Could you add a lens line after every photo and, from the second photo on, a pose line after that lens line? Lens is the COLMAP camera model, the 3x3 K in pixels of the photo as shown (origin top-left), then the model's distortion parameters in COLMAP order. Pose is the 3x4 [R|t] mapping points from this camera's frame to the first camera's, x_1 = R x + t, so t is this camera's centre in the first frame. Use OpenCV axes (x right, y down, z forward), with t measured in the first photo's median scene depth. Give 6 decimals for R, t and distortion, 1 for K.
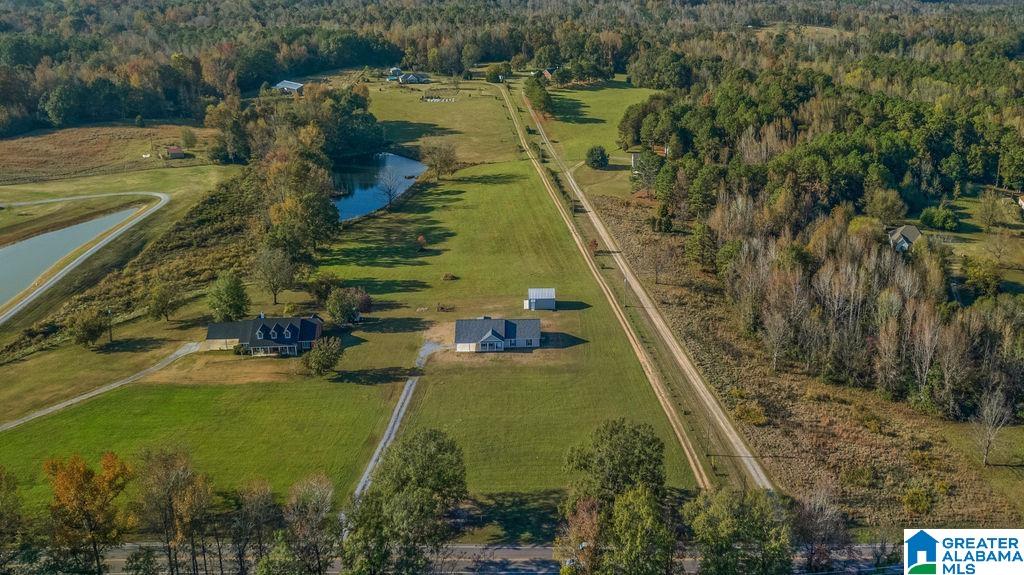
lens RADIAL K [[690.3, 0, 512.0], [0, 690.3, 287.5], [0, 0, 1]] dist [-0.053668, 0.030682]
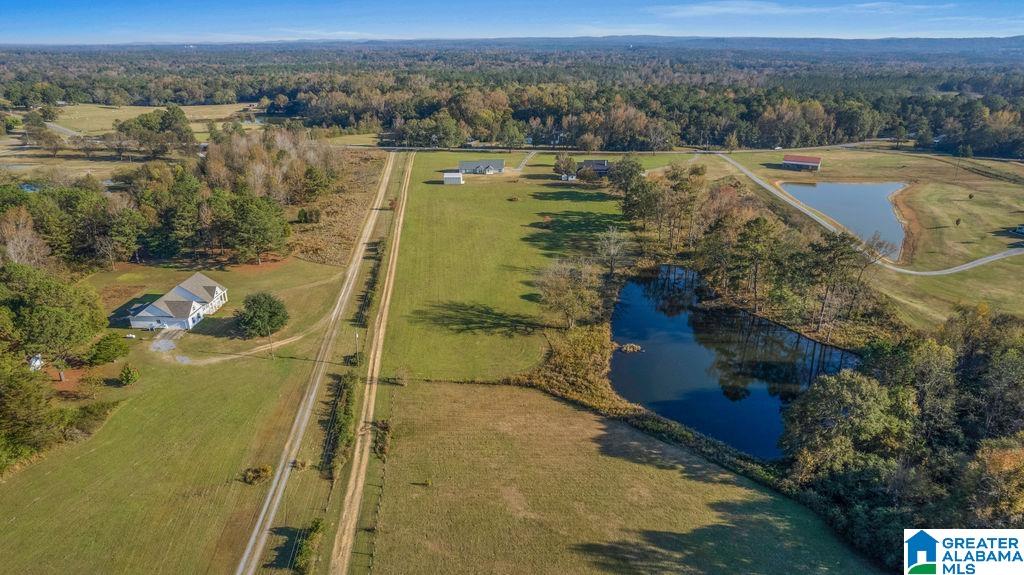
lens RADIAL K [[690.3, 0, 512.0], [0, 690.3, 287.5], [0, 0, 1]] dist [-0.053668, 0.030682]
pose [[-0.999897, 0.010551, 0.009768, -0.081283], [0.014345, 0.685233, 0.728182, -0.735245], [0.000990, 0.728247, -0.685314, 1.742460]]
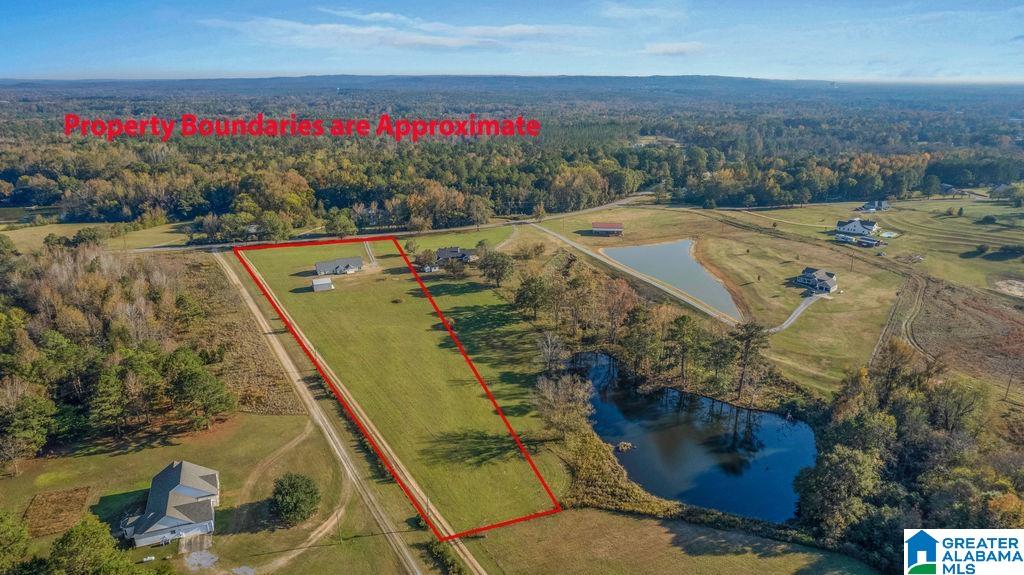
lens RADIAL K [[690.3, 0, 512.0], [0, 690.3, 287.5], [0, 0, 1]] dist [-0.053668, 0.030682]
pose [[-0.907612, 0.136708, -0.396929, 0.205042], [-0.181188, 0.725339, 0.664119, -0.828400], [0.378698, 0.674681, -0.633556, 1.651962]]
